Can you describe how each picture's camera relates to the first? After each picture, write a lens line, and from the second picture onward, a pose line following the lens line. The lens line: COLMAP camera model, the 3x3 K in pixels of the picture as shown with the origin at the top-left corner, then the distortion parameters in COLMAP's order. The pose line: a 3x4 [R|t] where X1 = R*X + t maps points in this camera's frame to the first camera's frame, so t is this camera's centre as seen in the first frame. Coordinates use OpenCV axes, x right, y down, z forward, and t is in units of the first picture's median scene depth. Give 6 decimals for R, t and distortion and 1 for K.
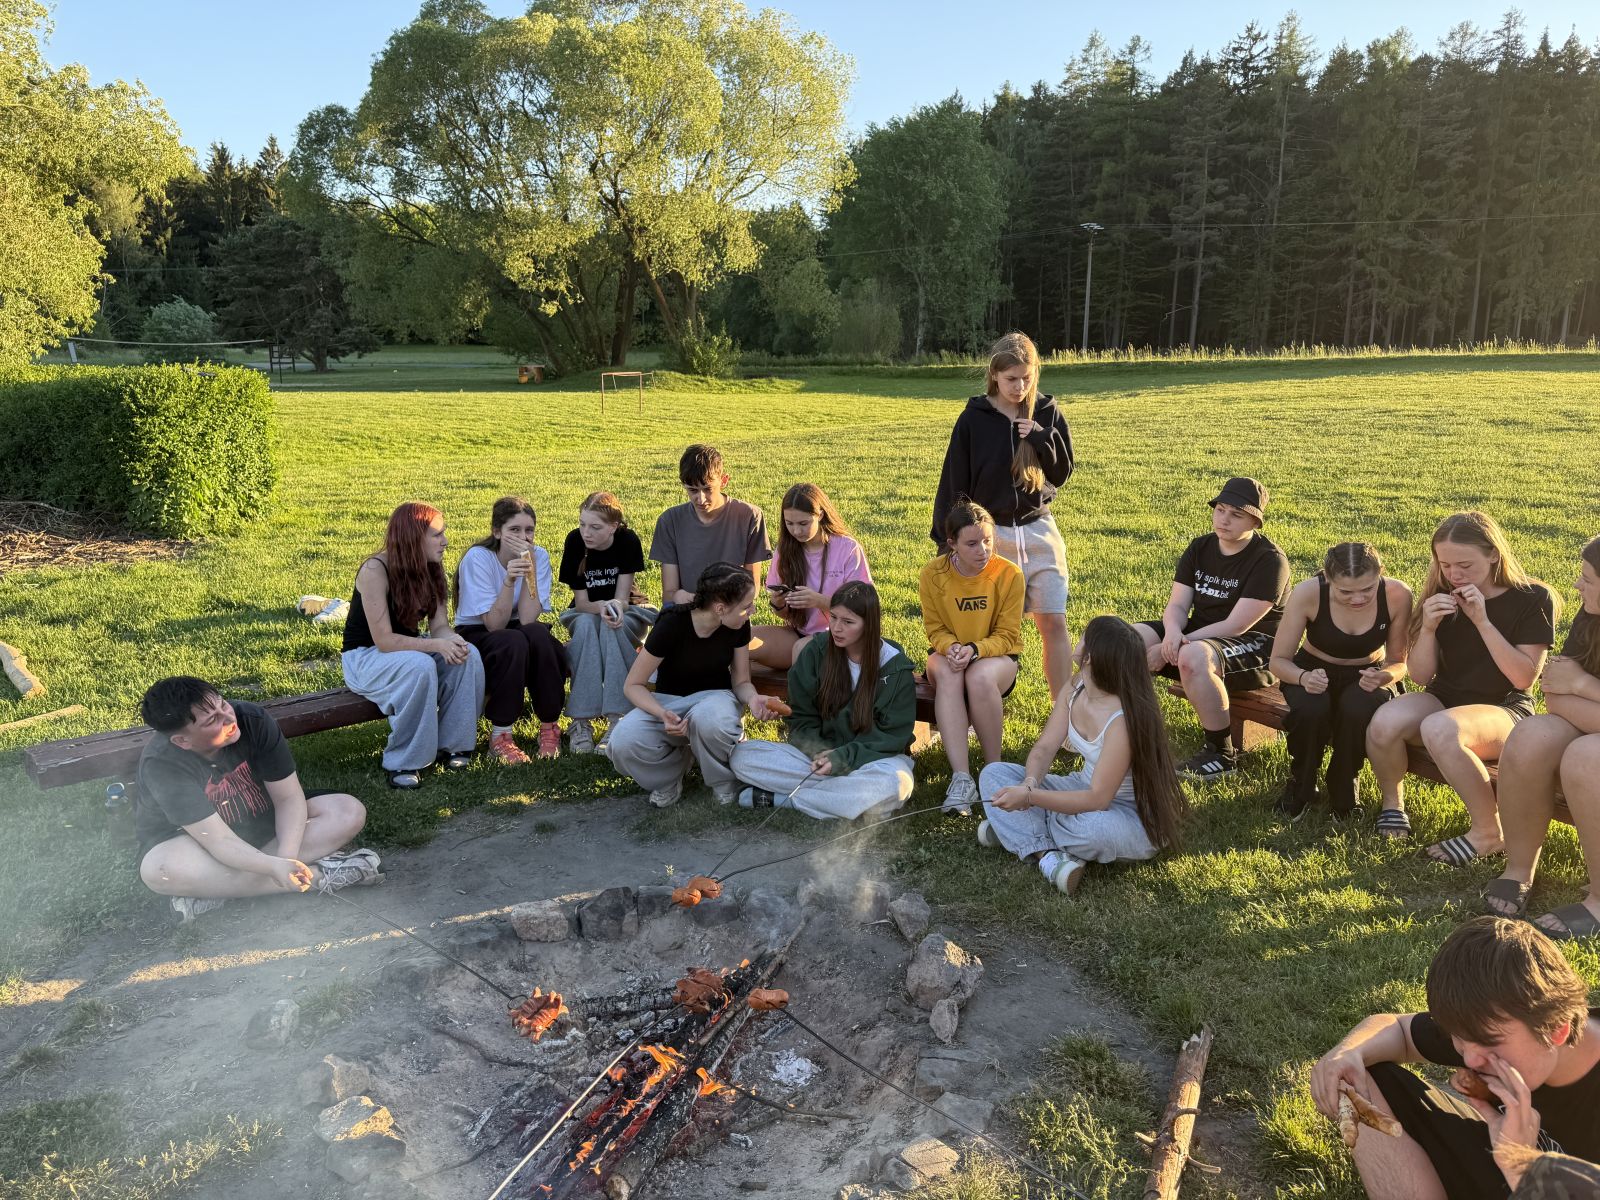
lens RADIAL K [[1156.2, 0, 786.8], [0, 1156.2, 605.4], [0, 0, 1]] dist [0.045030, -0.055202]
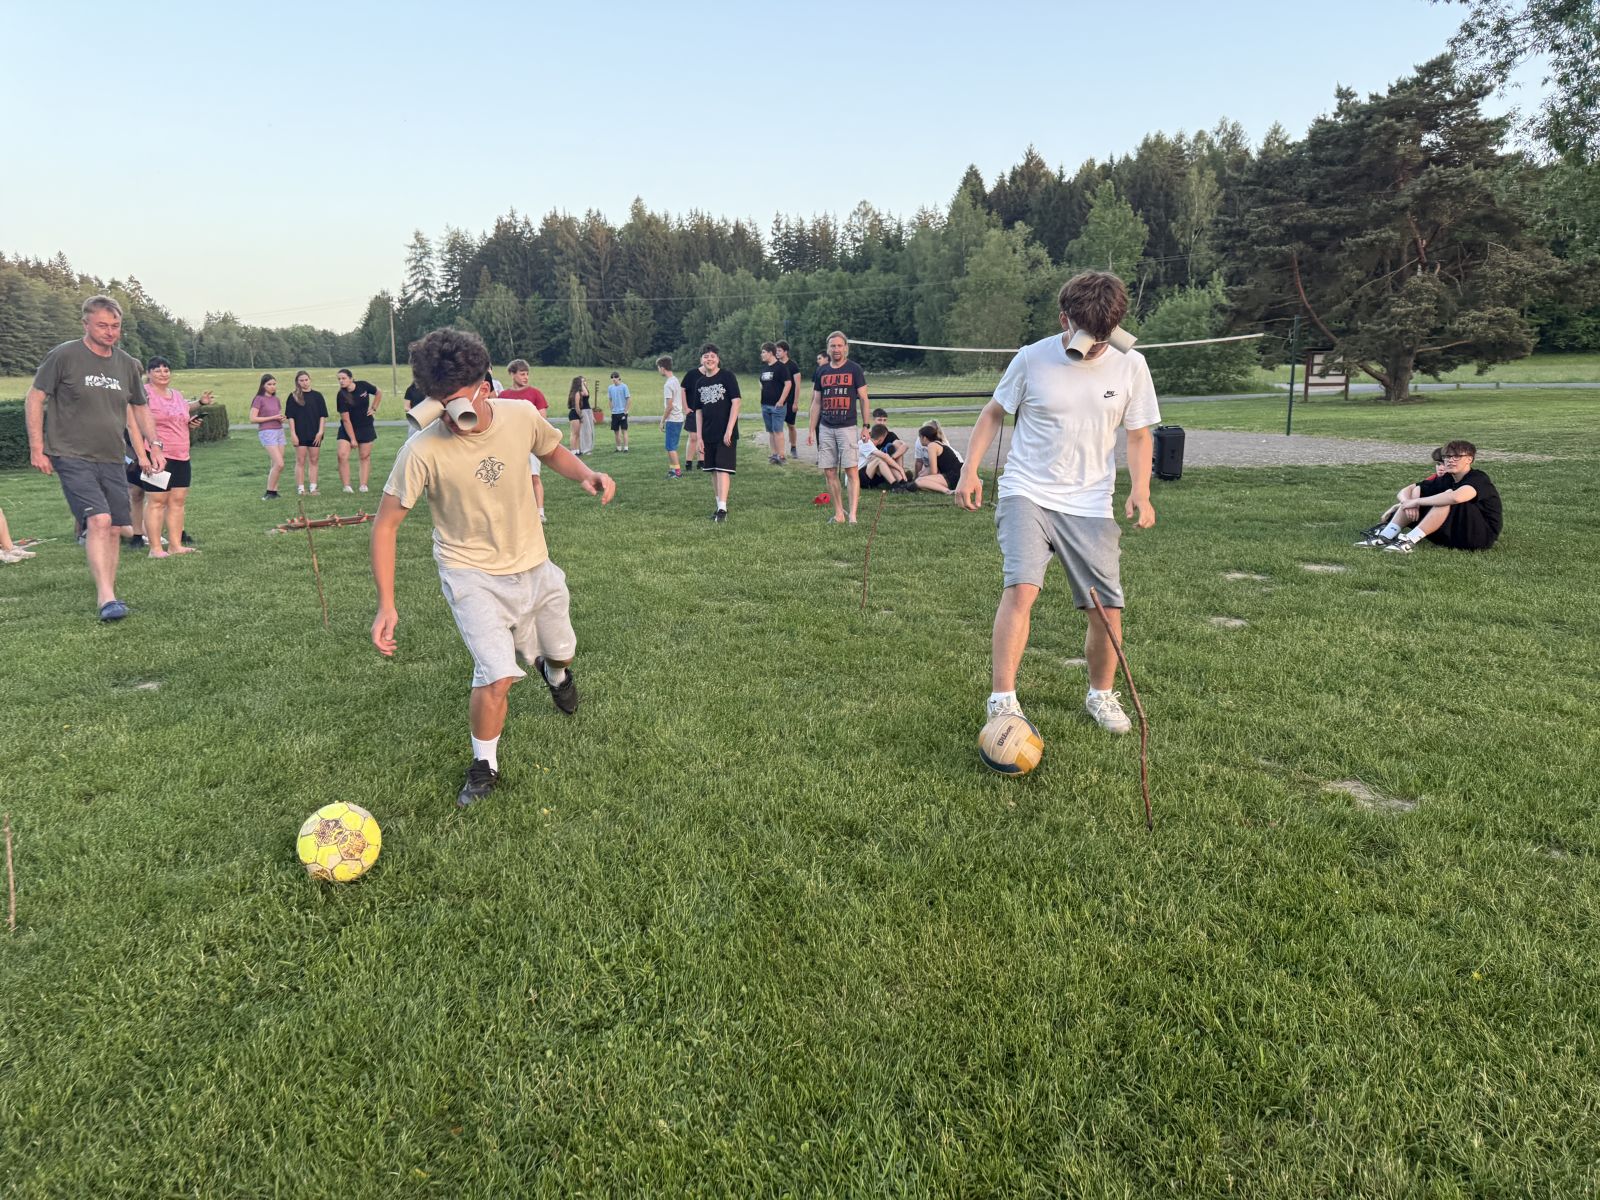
lens RADIAL K [[1156.2, 0, 817.6], [0, 1156.2, 616.3], [0, 0, 1]] dist [0.045030, -0.055202]
pose [[0.673941, 0.137230, -0.725928, -0.279636], [-0.141221, 0.988408, 0.055742, -0.150019], [0.725162, 0.064949, 0.685508, 0.706184]]
